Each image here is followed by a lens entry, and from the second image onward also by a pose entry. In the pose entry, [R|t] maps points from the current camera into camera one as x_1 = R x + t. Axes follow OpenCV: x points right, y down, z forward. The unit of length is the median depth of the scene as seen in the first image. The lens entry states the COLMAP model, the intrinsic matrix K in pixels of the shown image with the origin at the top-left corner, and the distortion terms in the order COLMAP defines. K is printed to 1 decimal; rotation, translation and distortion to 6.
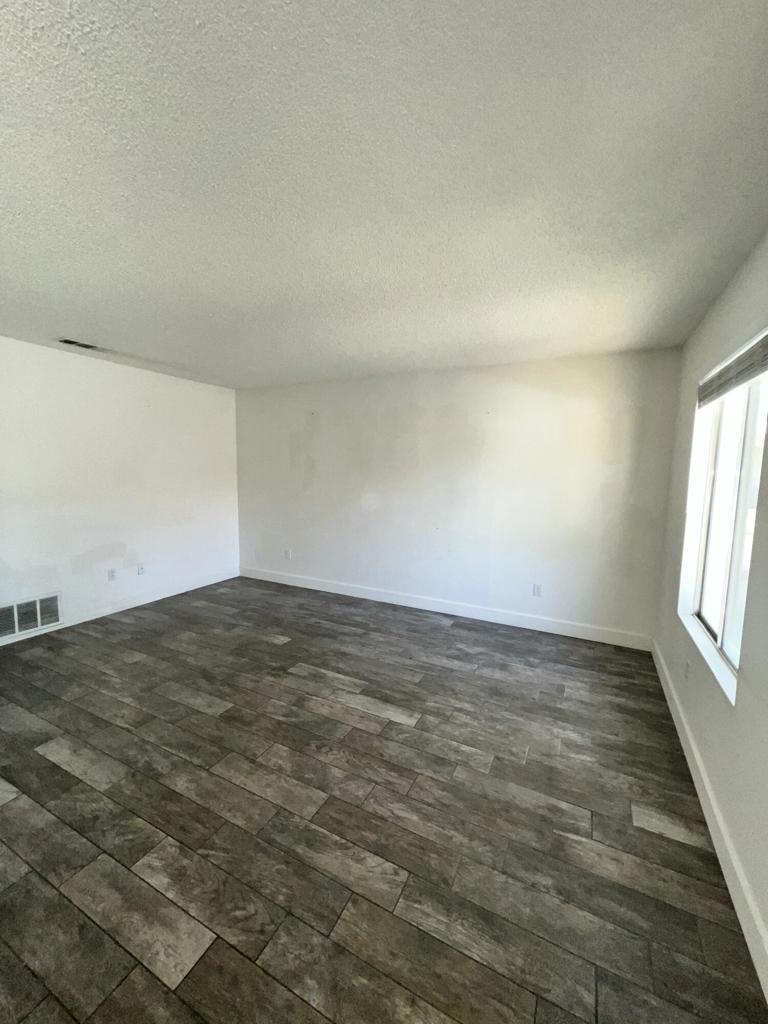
lens RADIAL K [[409.1, 0, 383.6], [0, 409.1, 515.8], [0, 0, 1]] dist [0.000566, 0.000427]
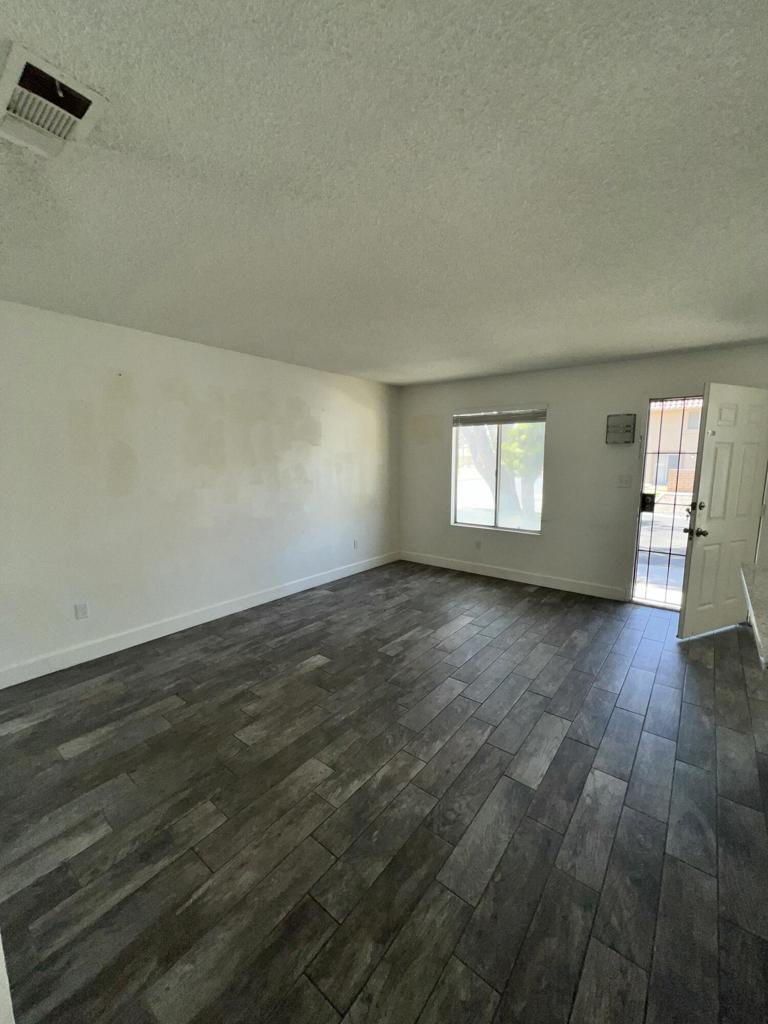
lens RADIAL K [[409.1, 0, 383.8], [0, 409.1, 511.1], [0, 0, 1]] dist [0.000566, 0.000427]
pose [[0.200524, -0.144880, 0.968917, -1.046242], [0.118278, 0.985351, 0.122859, -0.099972], [-0.972523, 0.089966, 0.214723, 0.669827]]
